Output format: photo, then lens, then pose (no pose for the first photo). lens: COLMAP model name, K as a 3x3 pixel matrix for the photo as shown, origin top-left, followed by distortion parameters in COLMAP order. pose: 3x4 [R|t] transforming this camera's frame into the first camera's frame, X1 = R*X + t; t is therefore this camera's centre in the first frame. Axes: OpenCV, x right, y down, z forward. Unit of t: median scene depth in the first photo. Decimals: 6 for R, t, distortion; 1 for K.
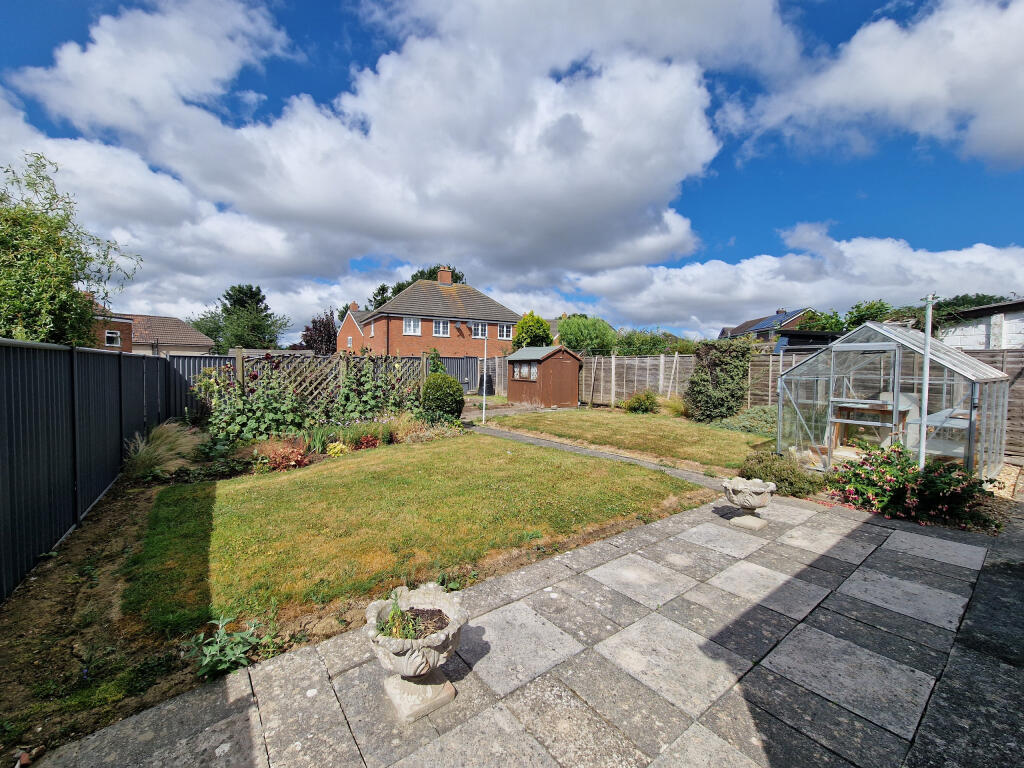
lens RADIAL K [[418.6, 0, 503.3], [0, 418.6, 388.5], [0, 0, 1]] dist [0.000104, -0.001572]
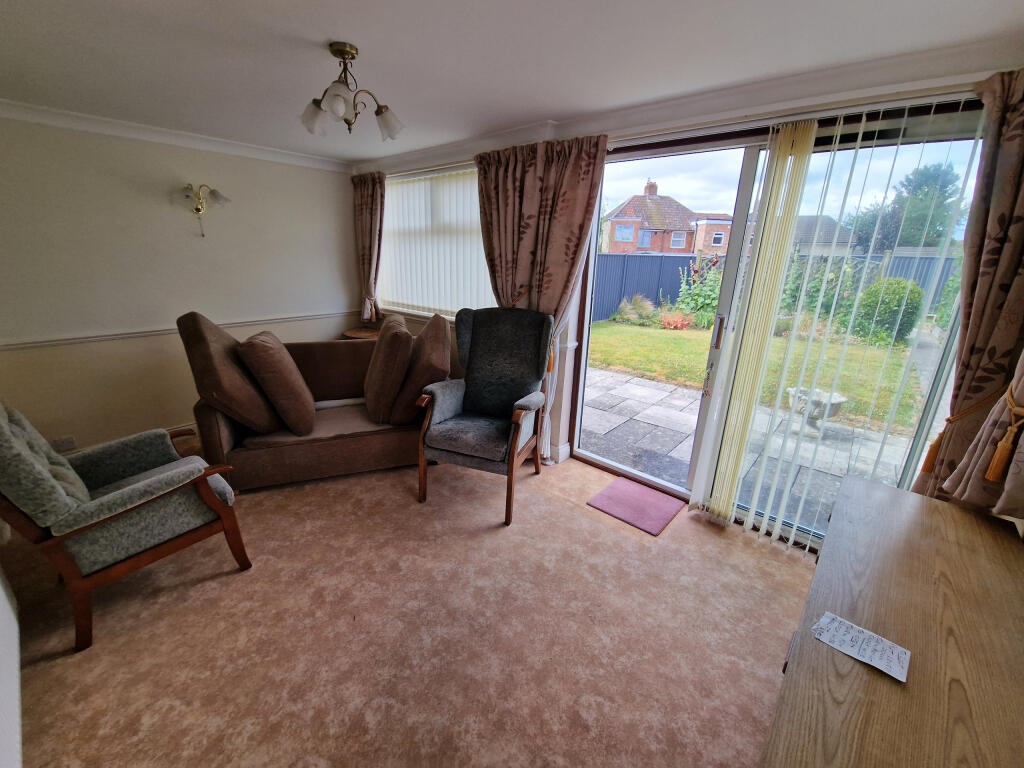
lens RADIAL K [[418.6, 0, 508.7], [0, 418.6, 376.2], [0, 0, 1]] dist [0.000104, -0.001572]
pose [[0.212117, 0.273651, -0.938148, 0.158830], [-0.074095, 0.961733, 0.263778, -0.002361], [0.974431, 0.013560, 0.224276, 0.008291]]
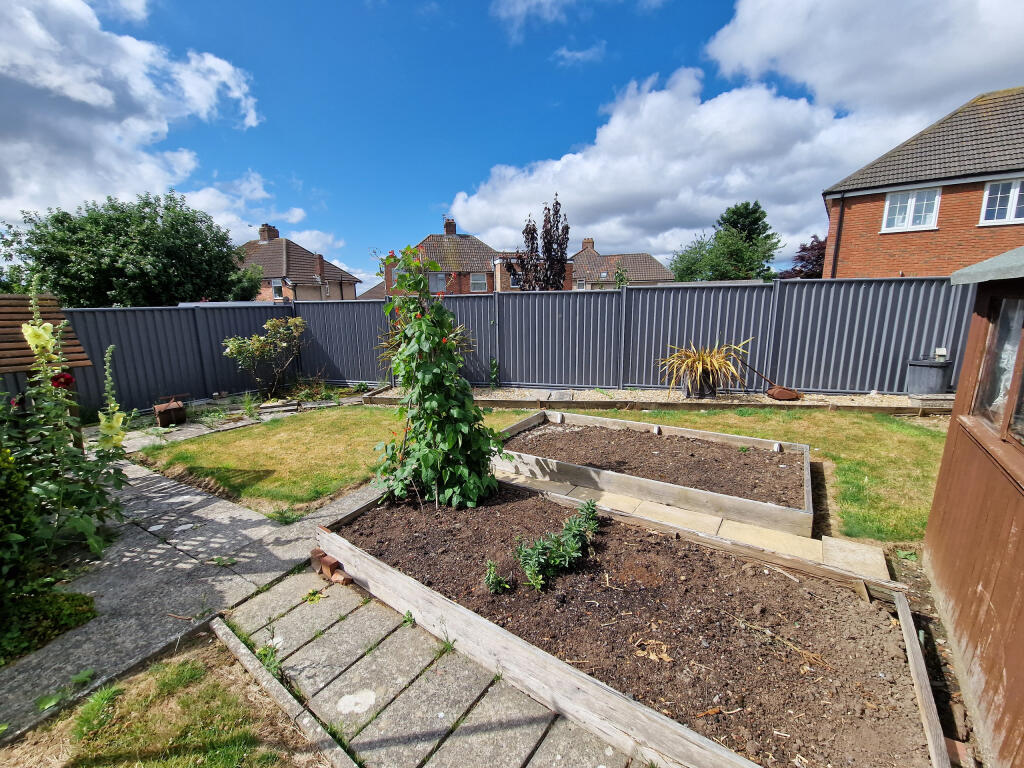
lens RADIAL K [[418.6, 0, 512.3], [0, 418.6, 383.5], [0, 0, 1]] dist [0.000104, -0.001572]
pose [[0.406111, 0.161085, -0.899514, 0.035871], [-0.026197, 0.985989, 0.164743, -0.023159], [0.913448, -0.043339, 0.404641, 0.352416]]
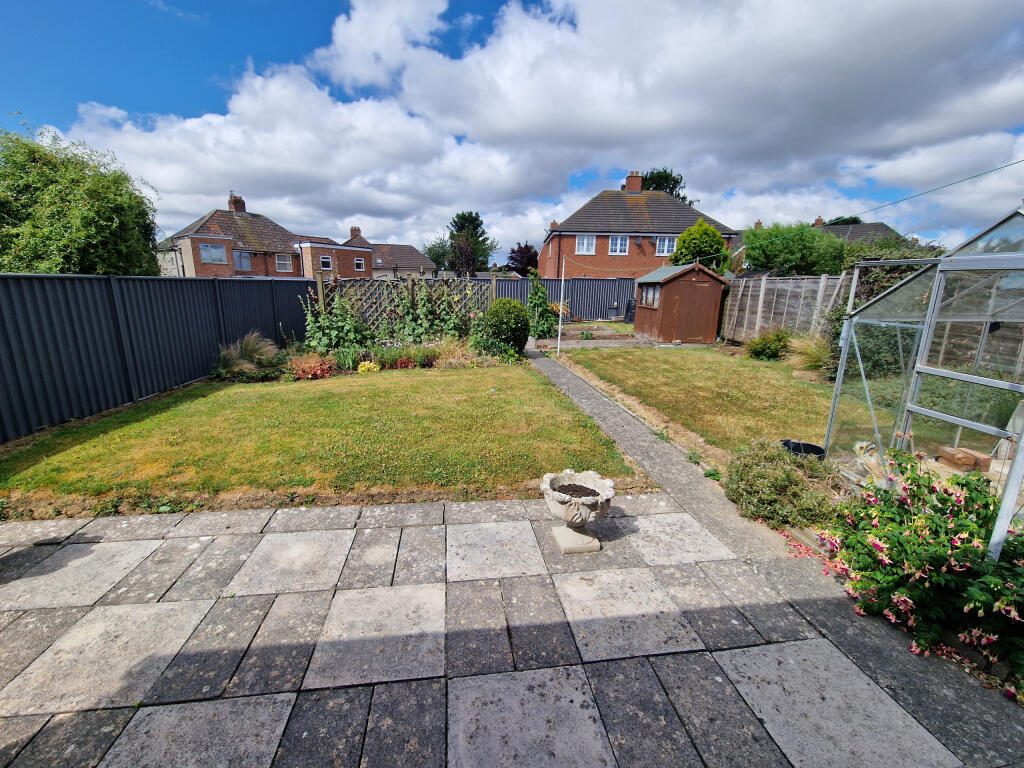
lens RADIAL K [[418.6, 0, 500.9], [0, 418.6, 379.9], [0, 0, 1]] dist [0.000104, -0.001572]
pose [[0.866667, 0.113882, -0.485716, 0.092367], [-0.031985, 0.984278, 0.173705, -0.005278], [0.497861, -0.135008, 0.856684, 0.047028]]
